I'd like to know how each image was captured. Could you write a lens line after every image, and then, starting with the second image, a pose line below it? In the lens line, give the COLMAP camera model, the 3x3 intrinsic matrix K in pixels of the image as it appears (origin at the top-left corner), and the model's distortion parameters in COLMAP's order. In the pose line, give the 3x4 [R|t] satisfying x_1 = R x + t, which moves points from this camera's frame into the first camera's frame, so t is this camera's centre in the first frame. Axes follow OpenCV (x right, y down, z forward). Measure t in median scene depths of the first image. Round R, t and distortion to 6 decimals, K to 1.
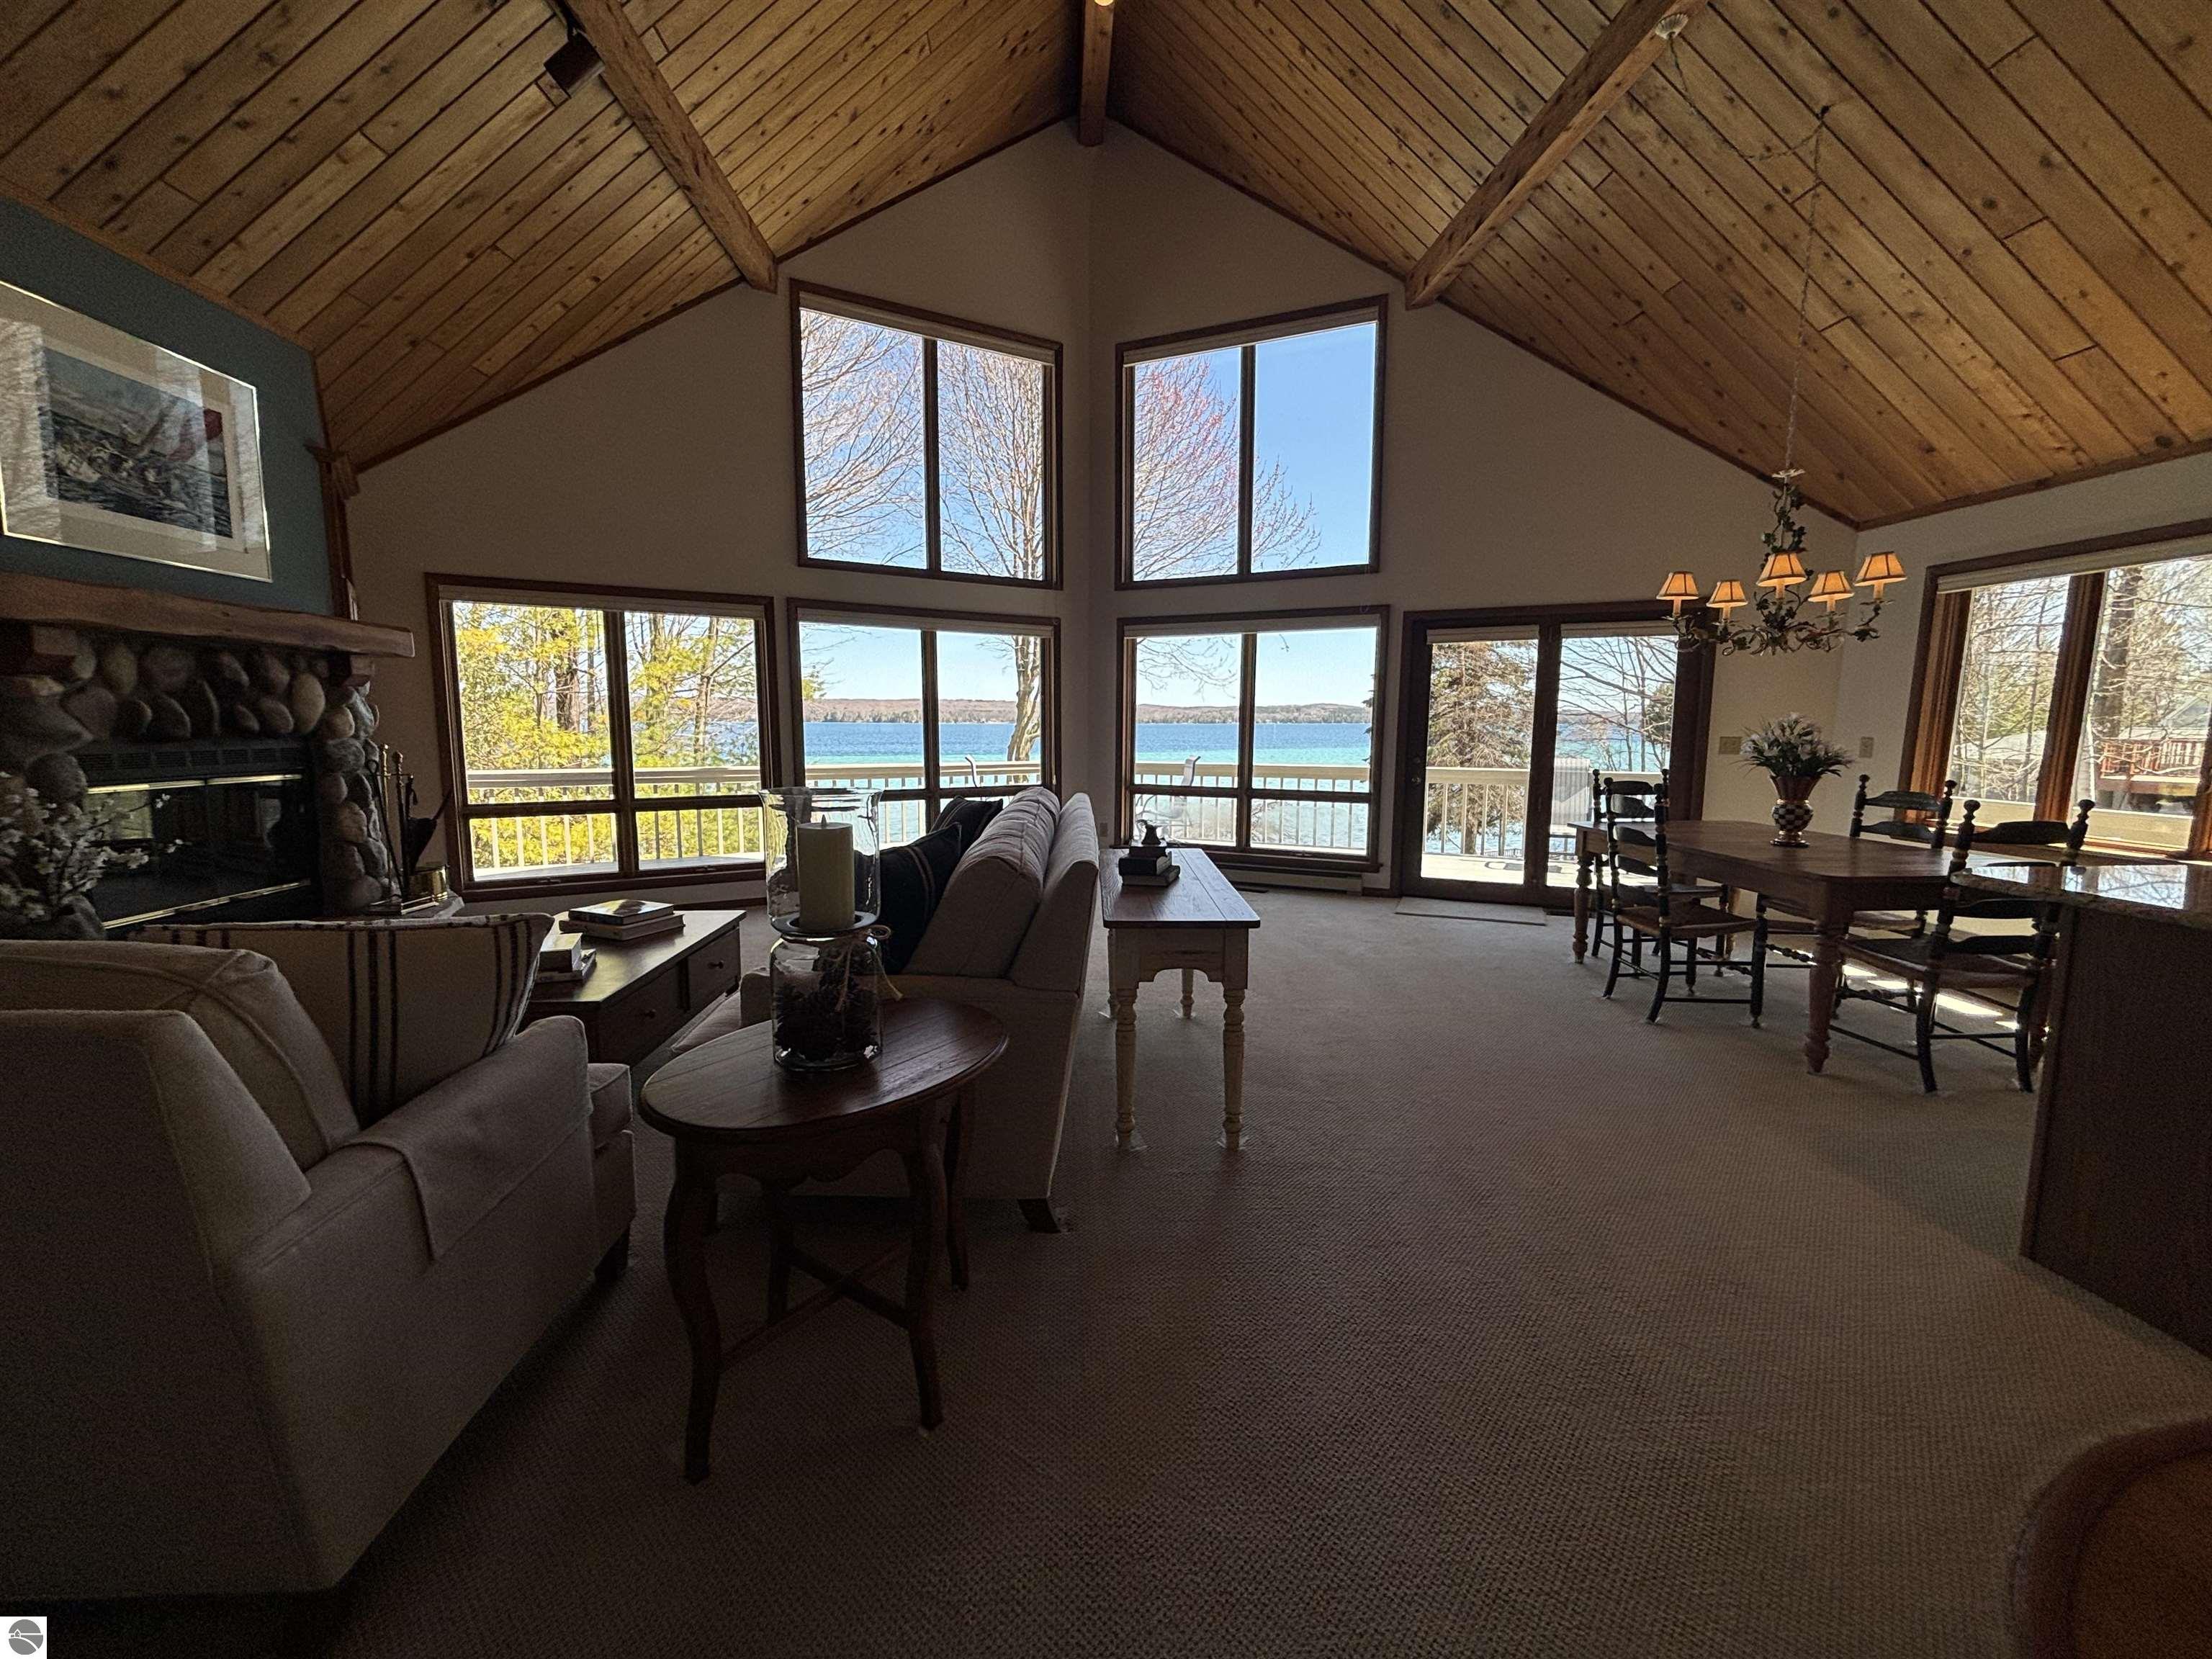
lens RADIAL K [[901.3, 0, 1094.7], [0, 901.3, 827.8], [0, 0, 1]] dist [-0.000627, 0.005757]
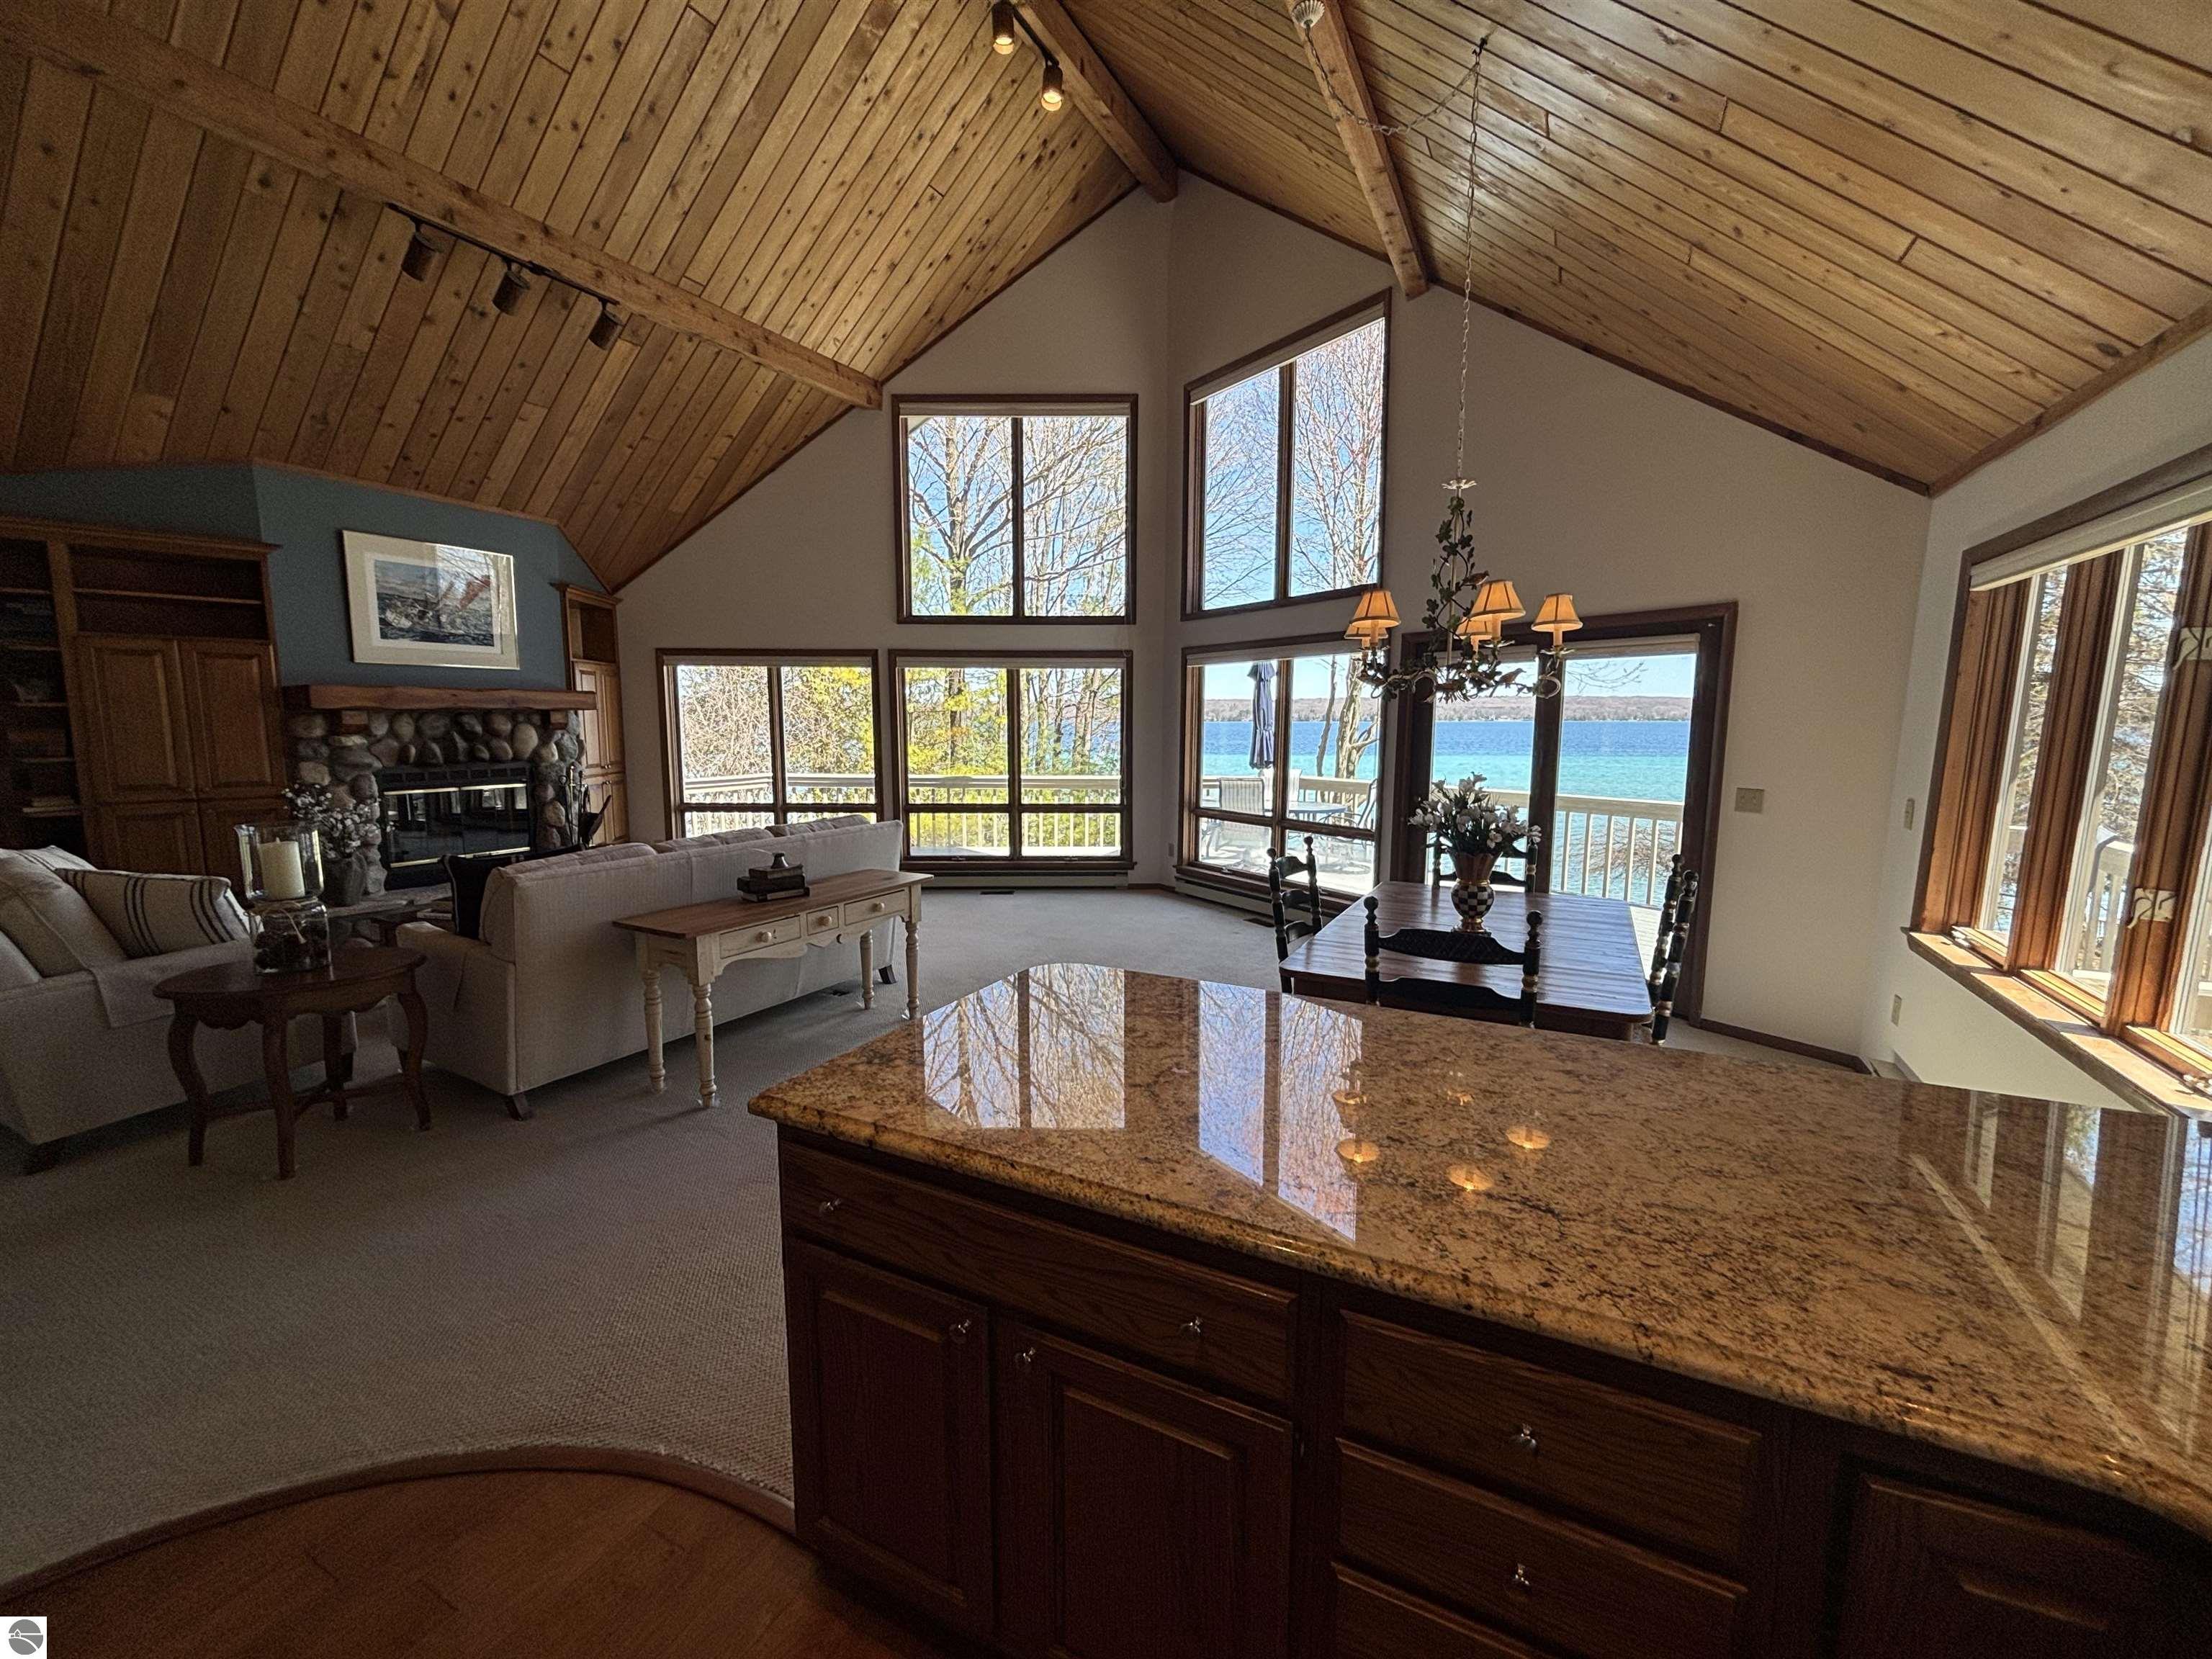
lens RADIAL K [[901.3, 0, 1094.7], [0, 901.3, 827.8], [0, 0, 1]] dist [-0.000627, 0.005757]
pose [[0.857071, 0.058071, -0.511915, 0.556651], [-0.058685, 0.998164, 0.014977, -0.041727], [0.511845, 0.017205, 0.858905, 0.072725]]
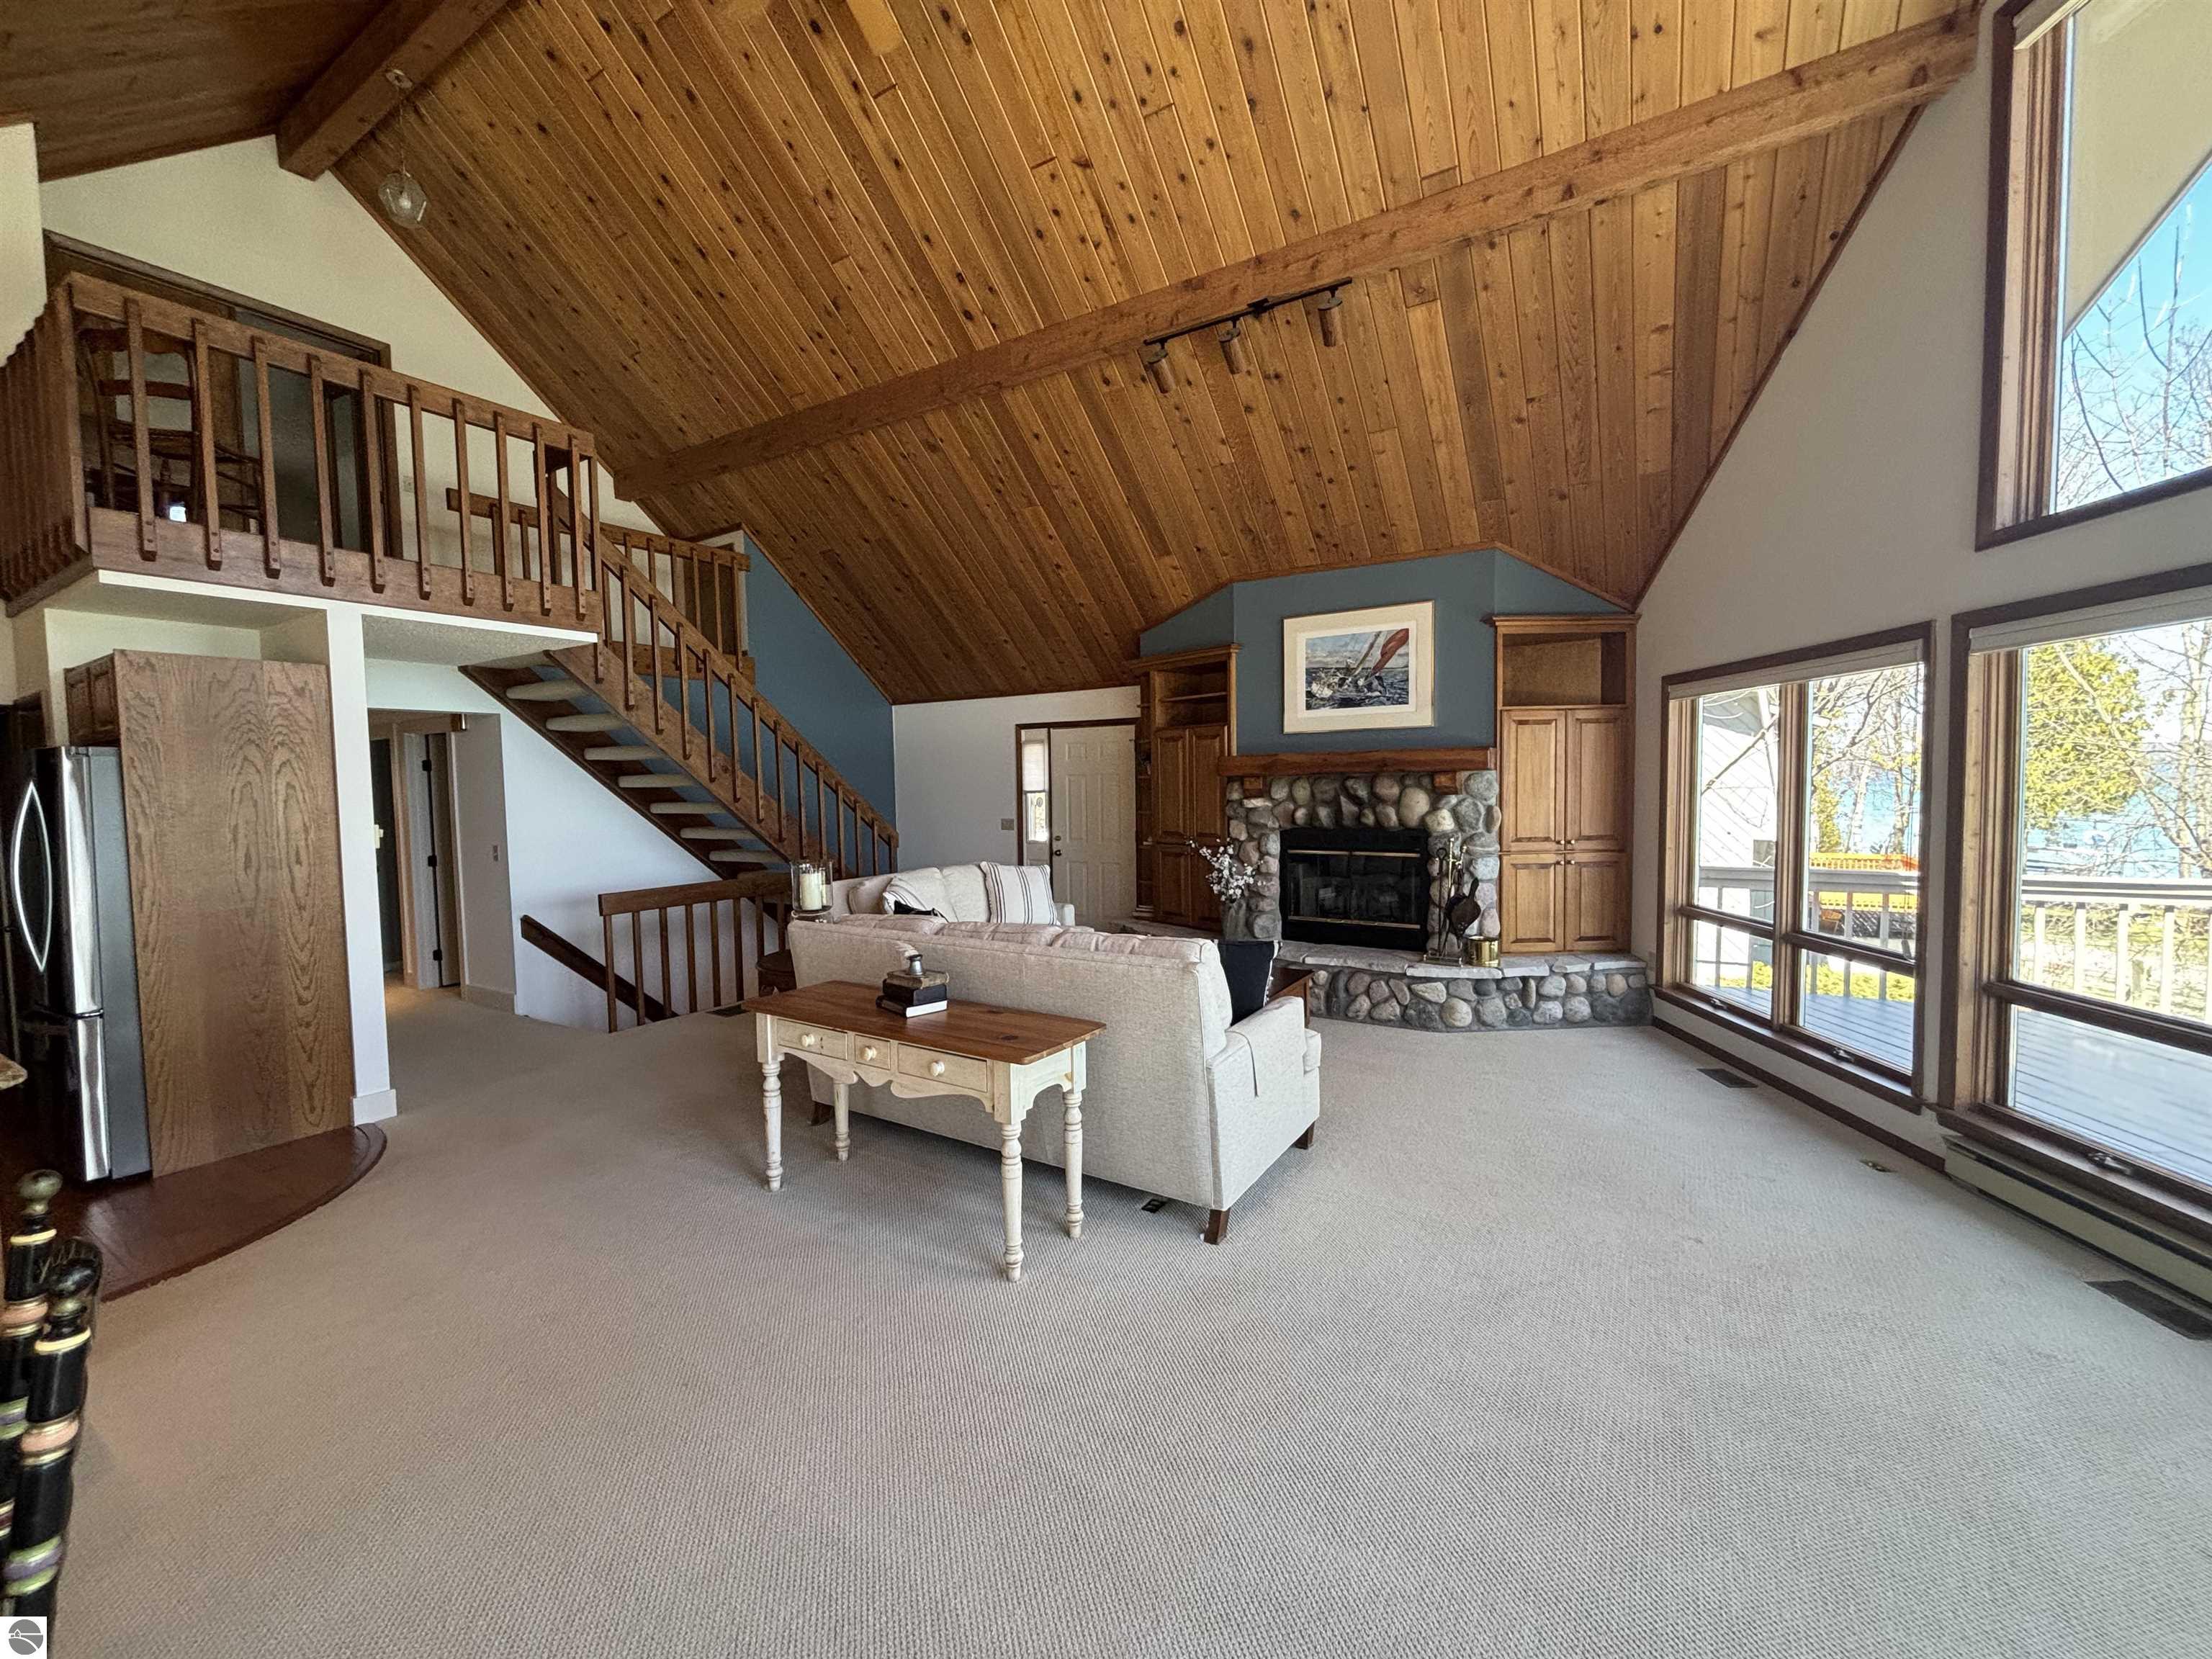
lens RADIAL K [[901.3, 0, 1094.7], [0, 901.3, 827.8], [0, 0, 1]] dist [-0.000627, 0.005757]
pose [[-0.569606, 0.049556, -0.820423, 0.406071], [-0.081442, 0.989865, 0.116335, -0.147466], [0.817873, 0.133082, -0.559797, 0.886078]]
